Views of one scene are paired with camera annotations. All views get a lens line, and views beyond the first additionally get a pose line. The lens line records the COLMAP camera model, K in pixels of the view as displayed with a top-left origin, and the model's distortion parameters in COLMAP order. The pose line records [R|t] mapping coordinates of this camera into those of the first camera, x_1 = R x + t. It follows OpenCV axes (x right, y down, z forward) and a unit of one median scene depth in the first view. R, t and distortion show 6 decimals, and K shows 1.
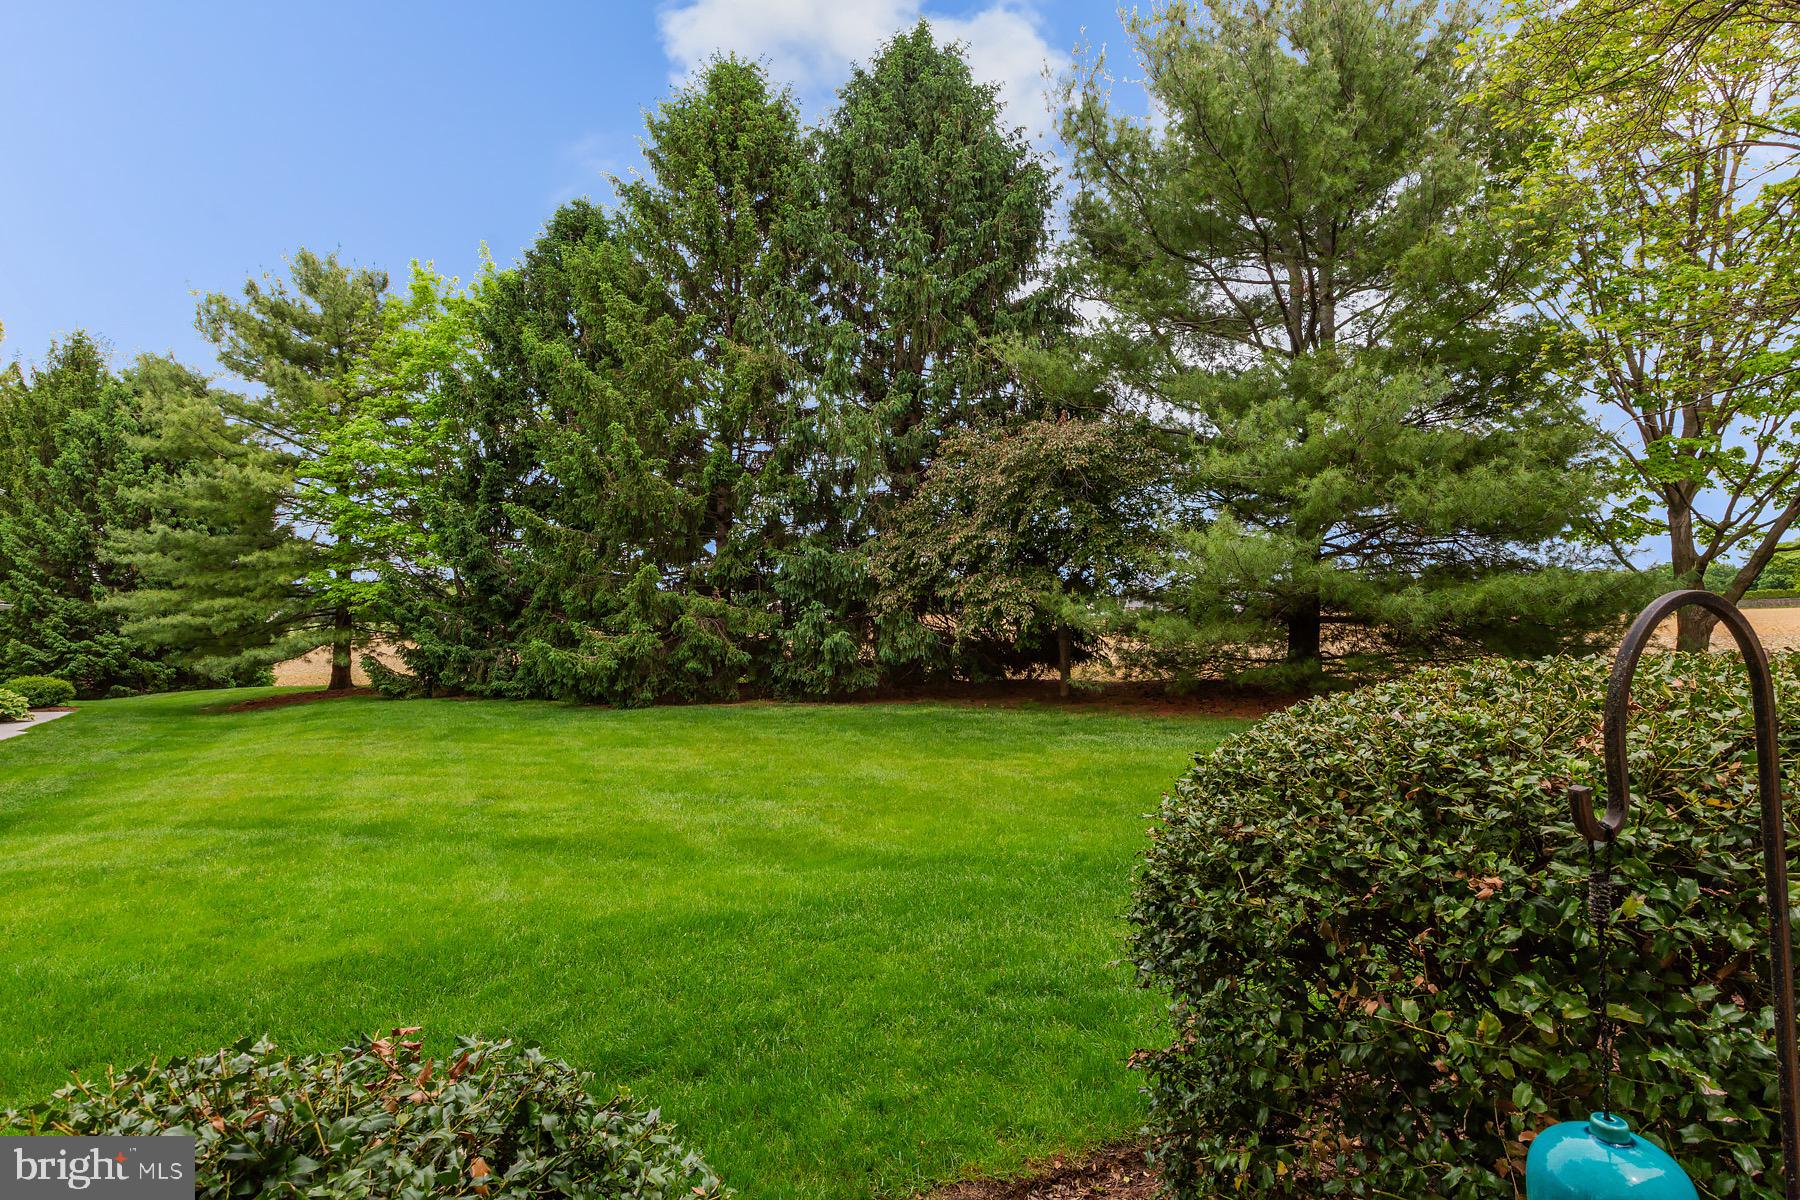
lens RADIAL K [[914.8, 0, 898.9], [0, 914.8, 585.0], [0, 0, 1]] dist [-0.004891, -0.001001]
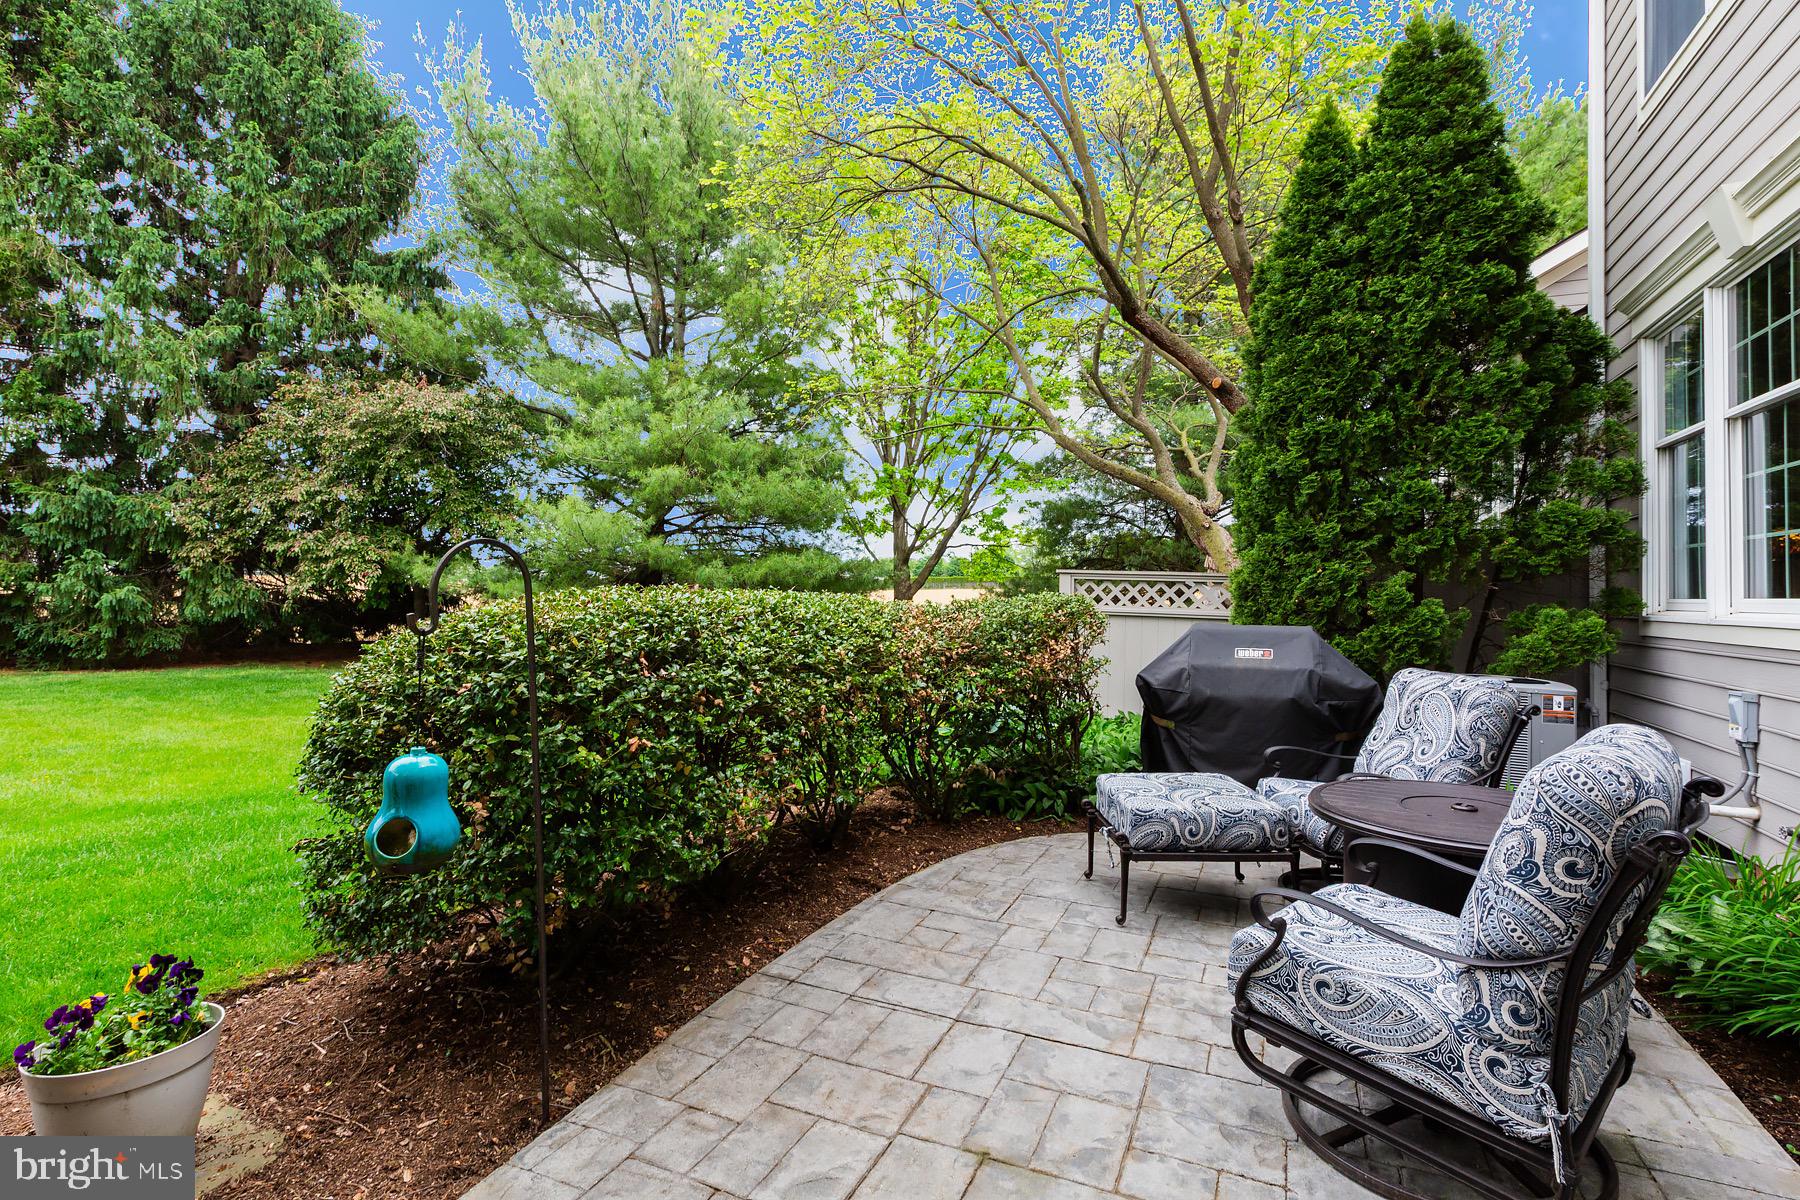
lens RADIAL K [[881.6, 0, 901.1], [0, 881.6, 573.3], [0, 0, 1]] dist [0.002374, -0.001316]
pose [[0.801378, 0.034957, 0.597136, 0.022939], [-0.045783, 0.998947, 0.002962, 0.002864], [-0.596403, -0.029712, 0.802135, -0.100063]]
